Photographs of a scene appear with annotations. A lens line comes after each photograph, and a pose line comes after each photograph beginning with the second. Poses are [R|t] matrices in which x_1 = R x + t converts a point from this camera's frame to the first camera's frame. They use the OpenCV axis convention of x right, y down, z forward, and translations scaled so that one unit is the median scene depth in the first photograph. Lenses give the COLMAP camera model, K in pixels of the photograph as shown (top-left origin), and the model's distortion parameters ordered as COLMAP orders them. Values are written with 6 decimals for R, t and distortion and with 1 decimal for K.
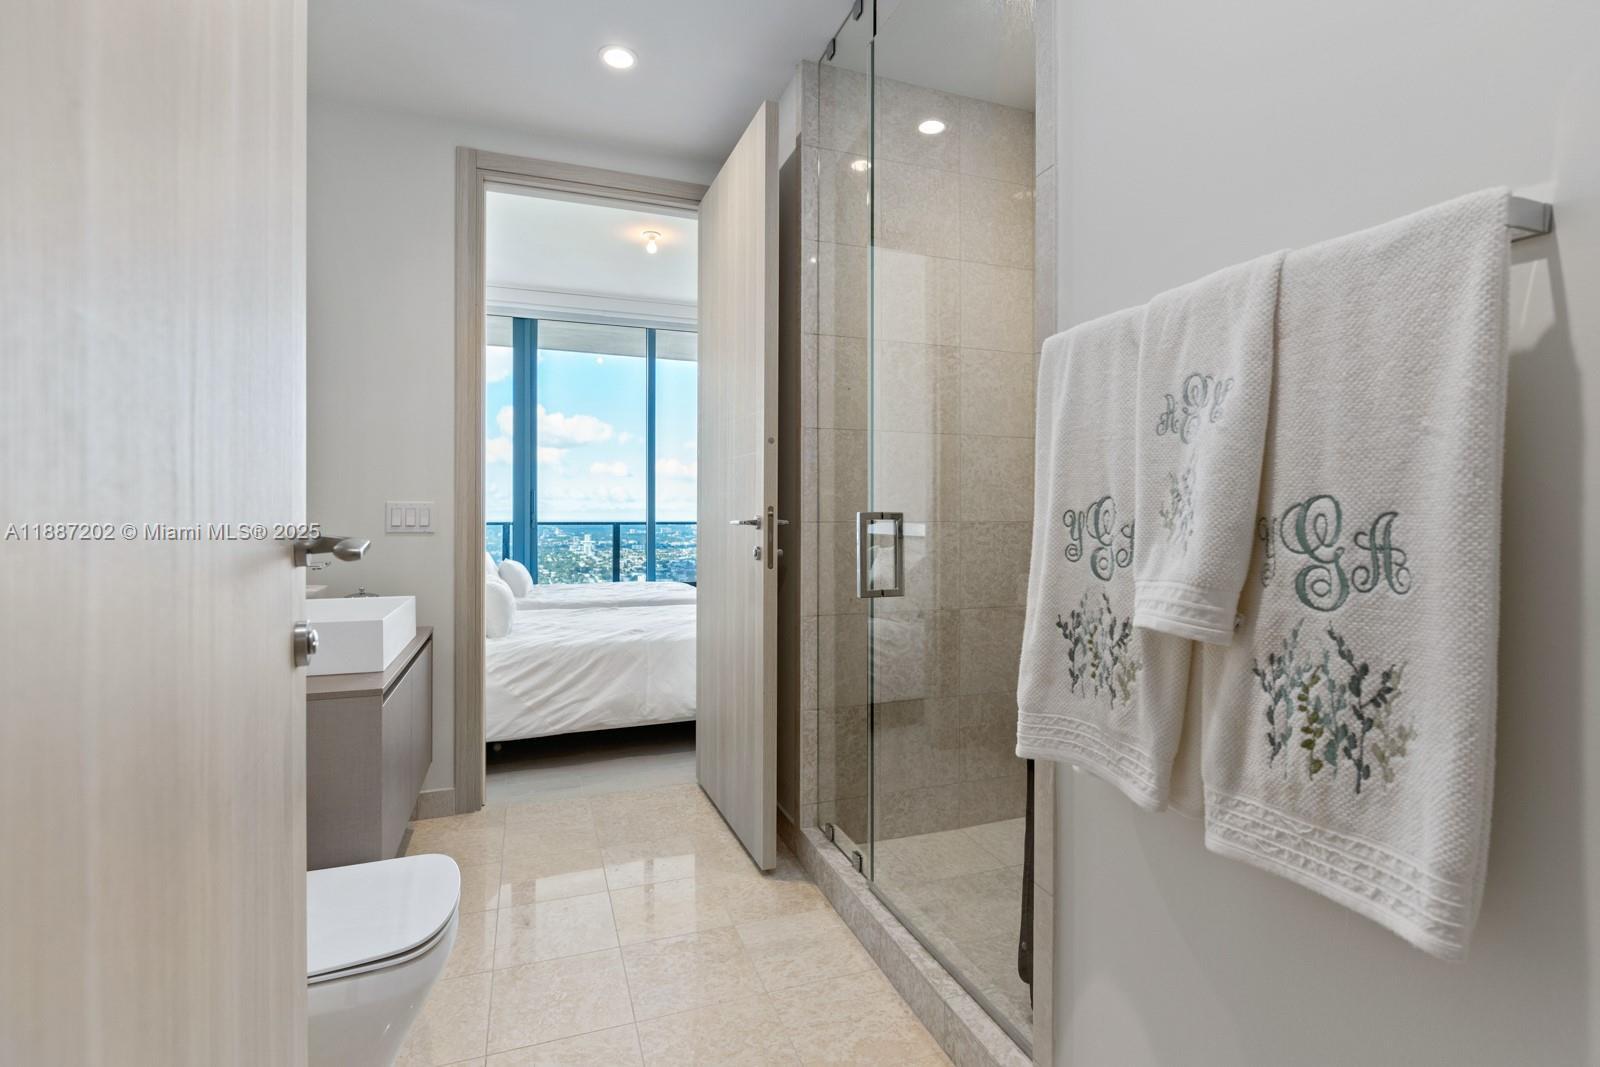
lens RADIAL K [[741.5, 0, 800.6], [0, 741.5, 529.7], [0, 0, 1]] dist [-0.000354, -0.000045]
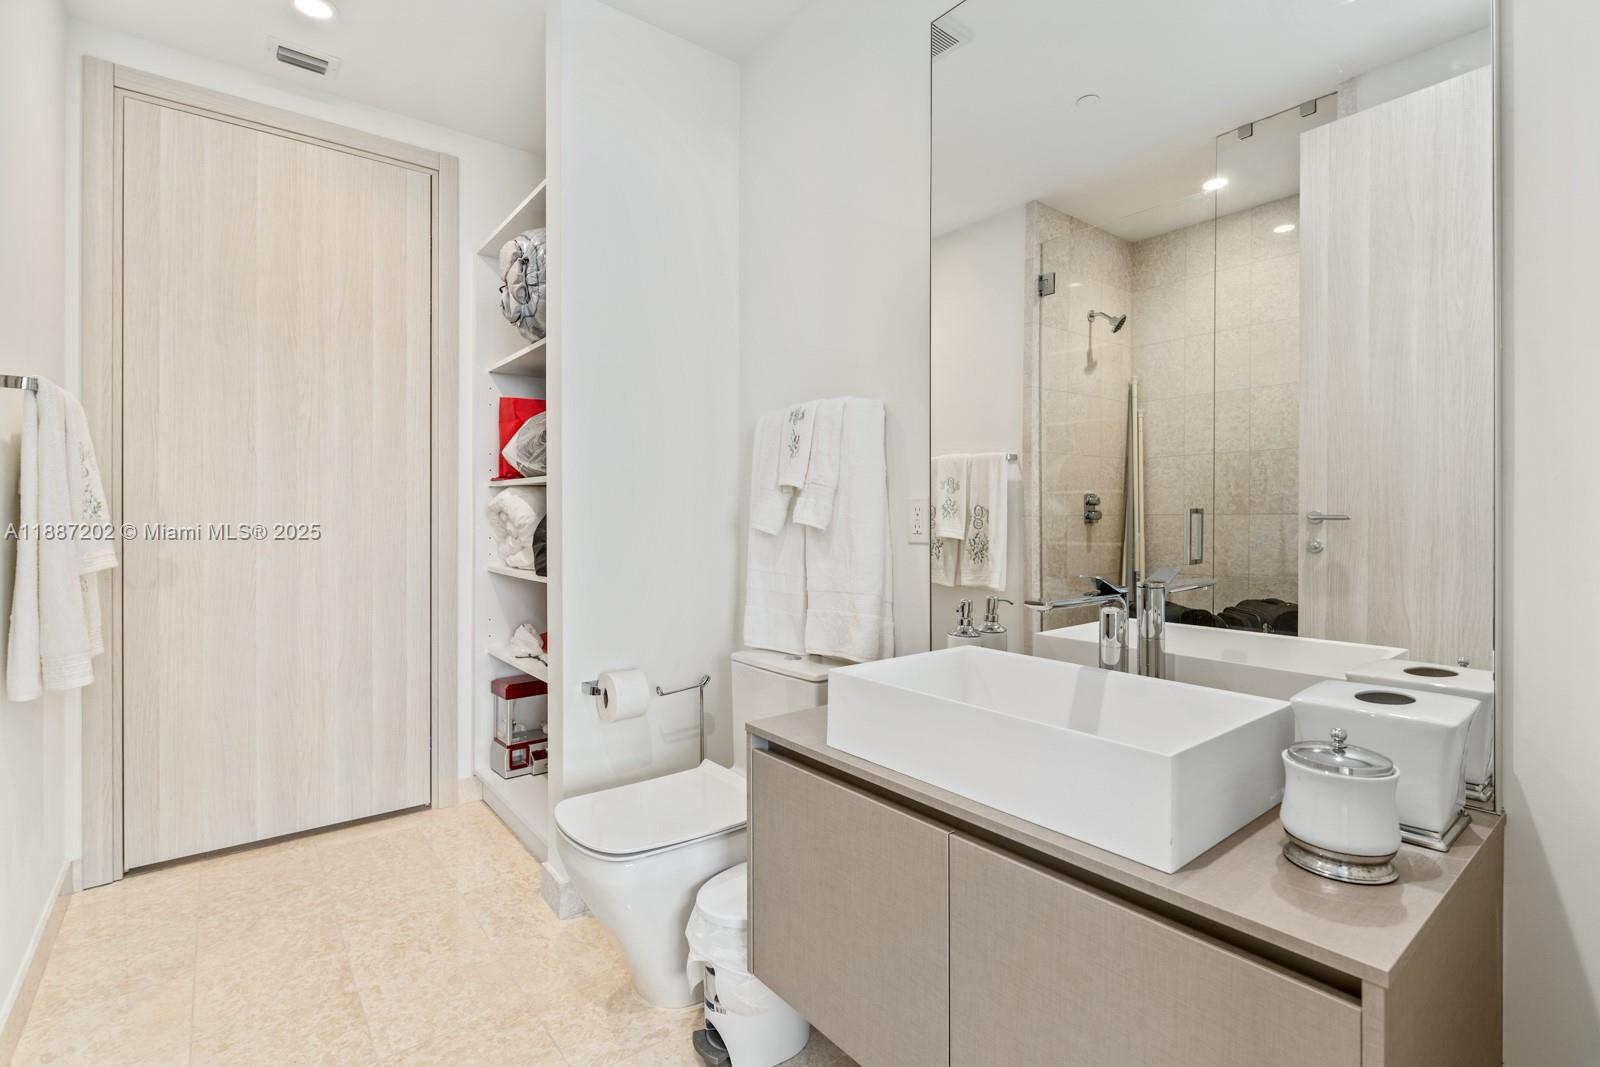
lens RADIAL K [[741.5, 0, 799.8], [0, 741.5, 525.4], [0, 0, 1]] dist [-0.000354, -0.000045]
pose [[0.951835, -0.006302, 0.306545, -1.977705], [0.009048, 0.999931, -0.007539, 0.094431], [-0.306476, 0.009950, 0.951826, -3.373889]]
